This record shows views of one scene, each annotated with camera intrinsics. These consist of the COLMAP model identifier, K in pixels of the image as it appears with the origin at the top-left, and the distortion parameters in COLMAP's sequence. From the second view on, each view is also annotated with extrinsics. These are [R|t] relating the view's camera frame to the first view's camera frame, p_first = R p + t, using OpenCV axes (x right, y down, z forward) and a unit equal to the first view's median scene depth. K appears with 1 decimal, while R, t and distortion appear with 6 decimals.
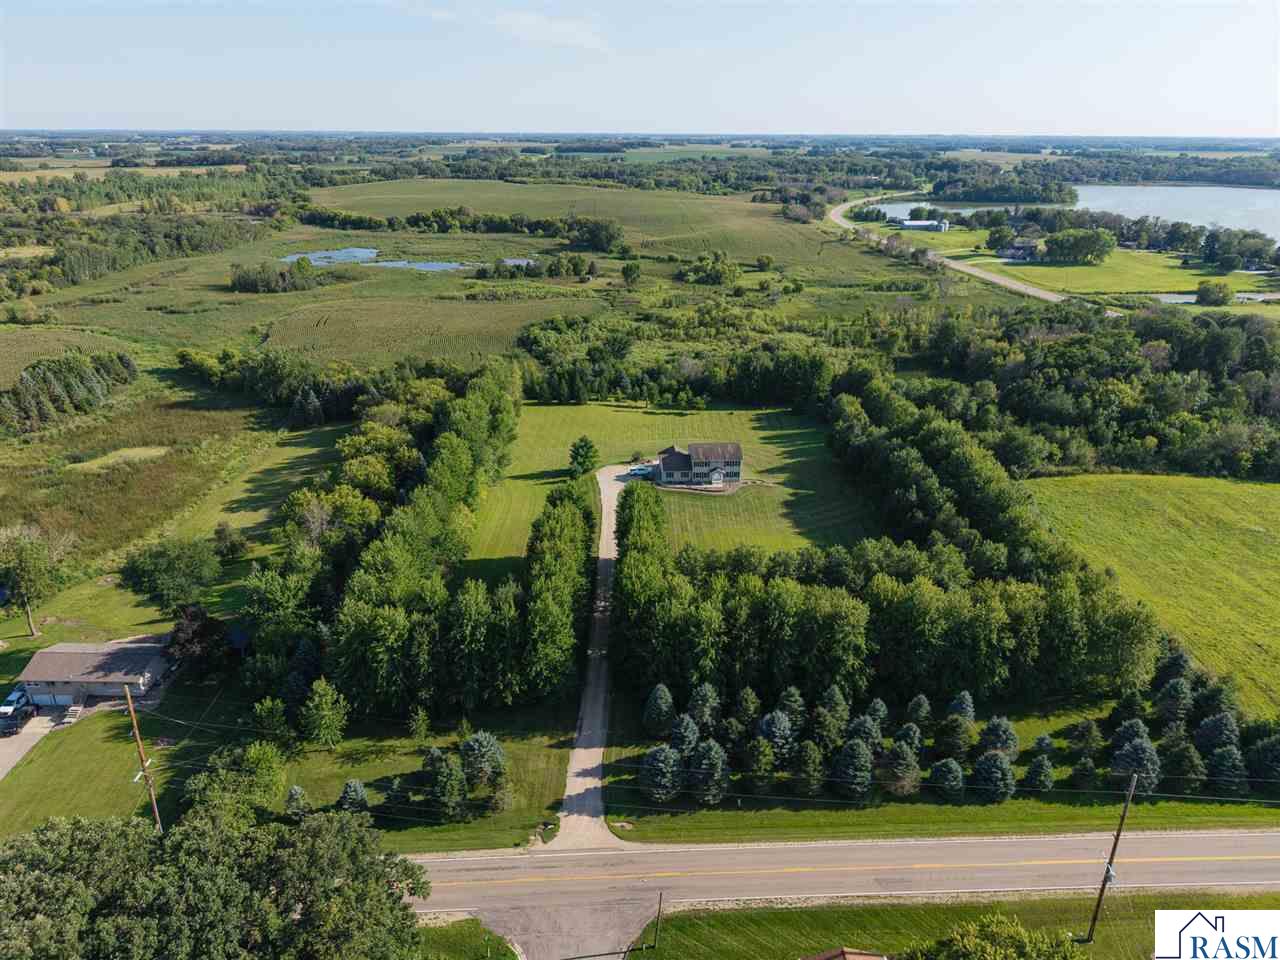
lens RADIAL K [[843.6, 0, 642.4], [0, 843.6, 487.8], [0, 0, 1]] dist [0.027274, -0.014752]
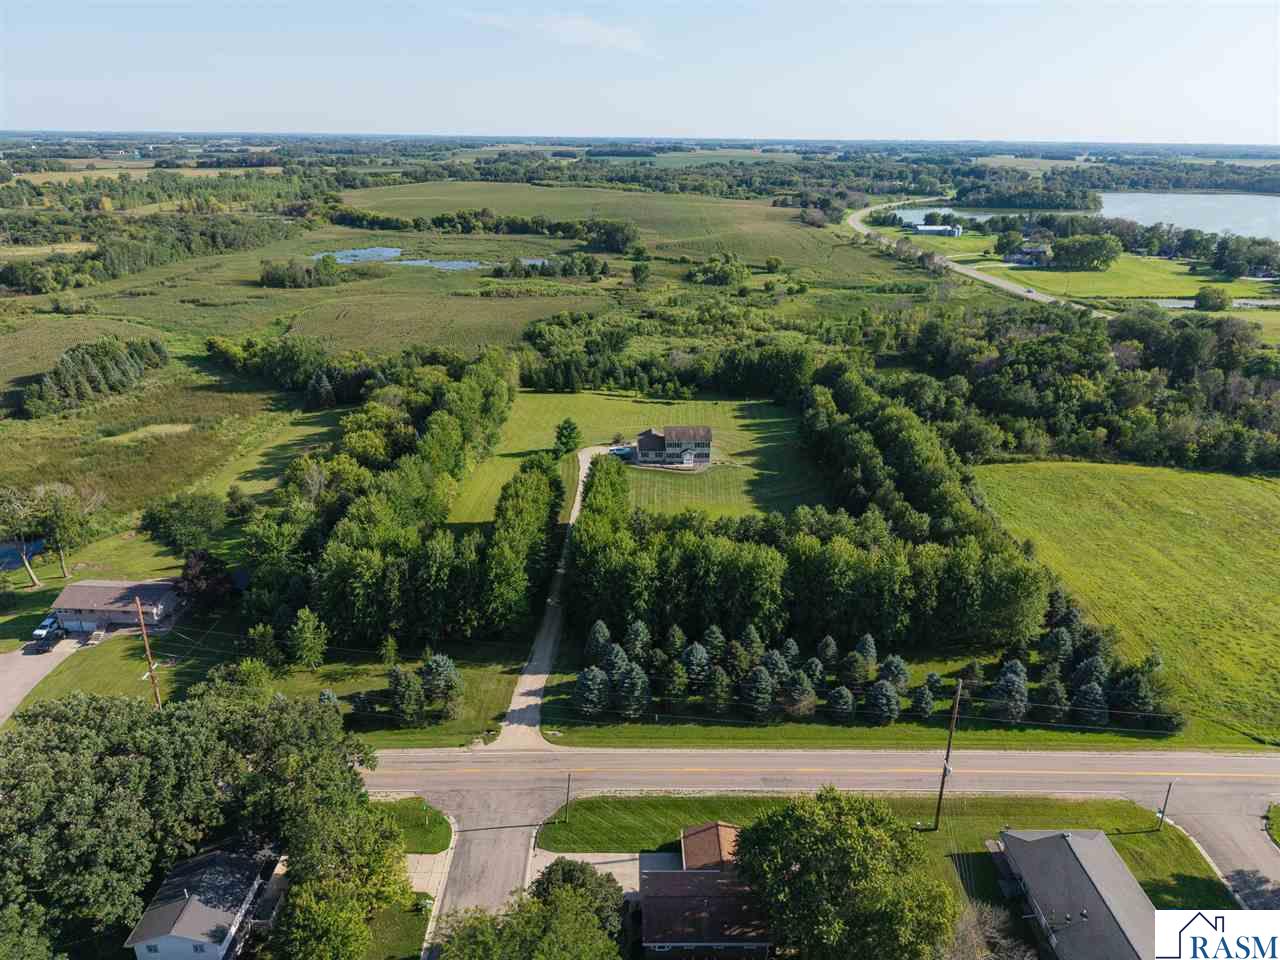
lens RADIAL K [[843.6, 0, 642.5], [0, 843.6, 486.0], [0, 0, 1]] dist [0.027274, -0.014752]
pose [[0.999314, 0.018463, -0.032090, 0.062095], [-0.018661, 0.999809, -0.005889, 0.030083], [0.031976, 0.006484, 0.999468, -0.078137]]
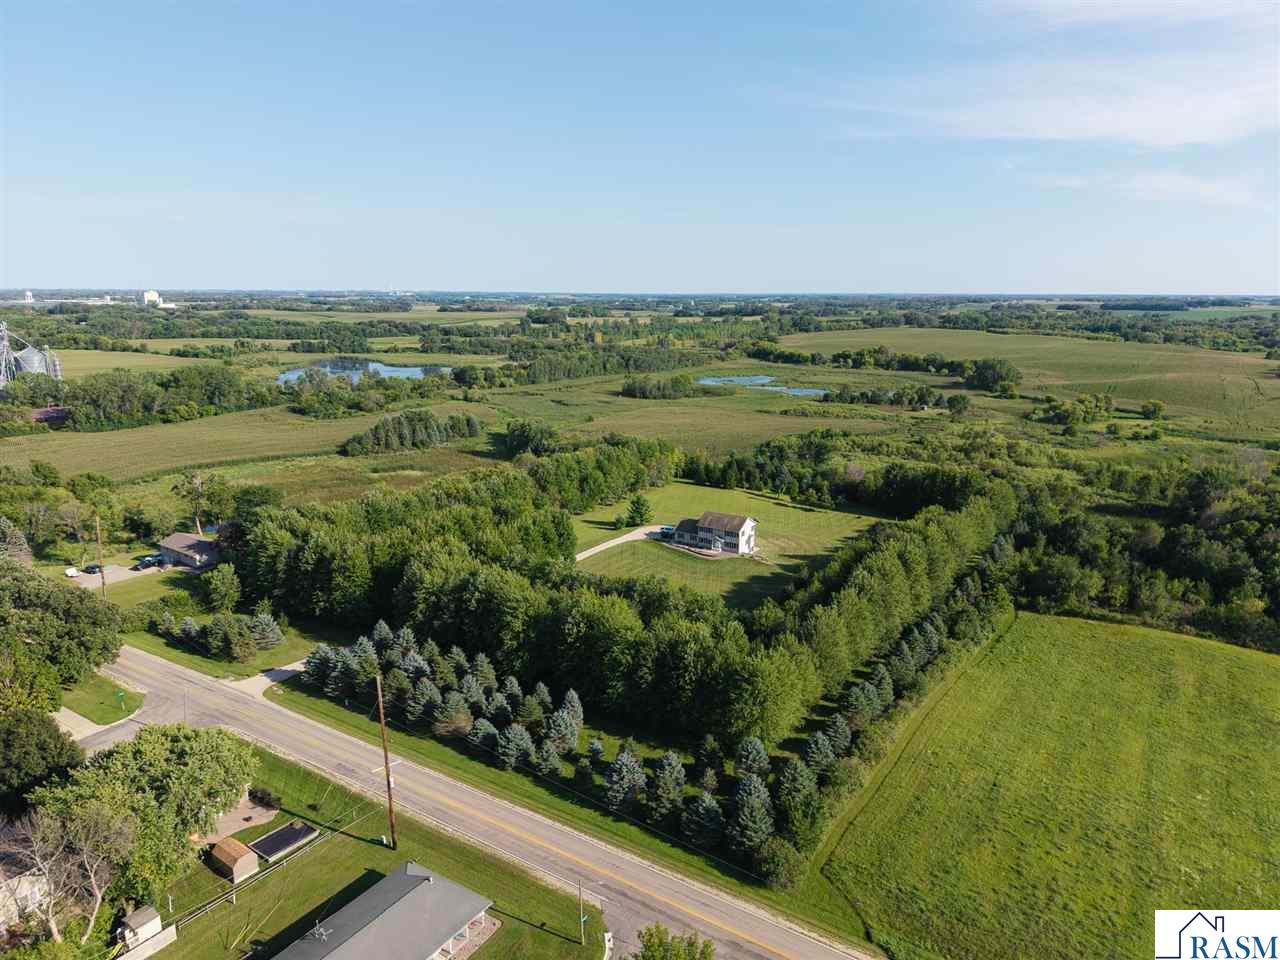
lens RADIAL K [[843.6, 0, 646.7], [0, 843.6, 472.1], [0, 0, 1]] dist [0.027274, -0.014752]
pose [[0.818183, 0.118180, -0.562681, 0.574197], [-0.222533, 0.967464, -0.120385, 0.044056], [0.530147, 0.223713, 0.817861, 0.058454]]
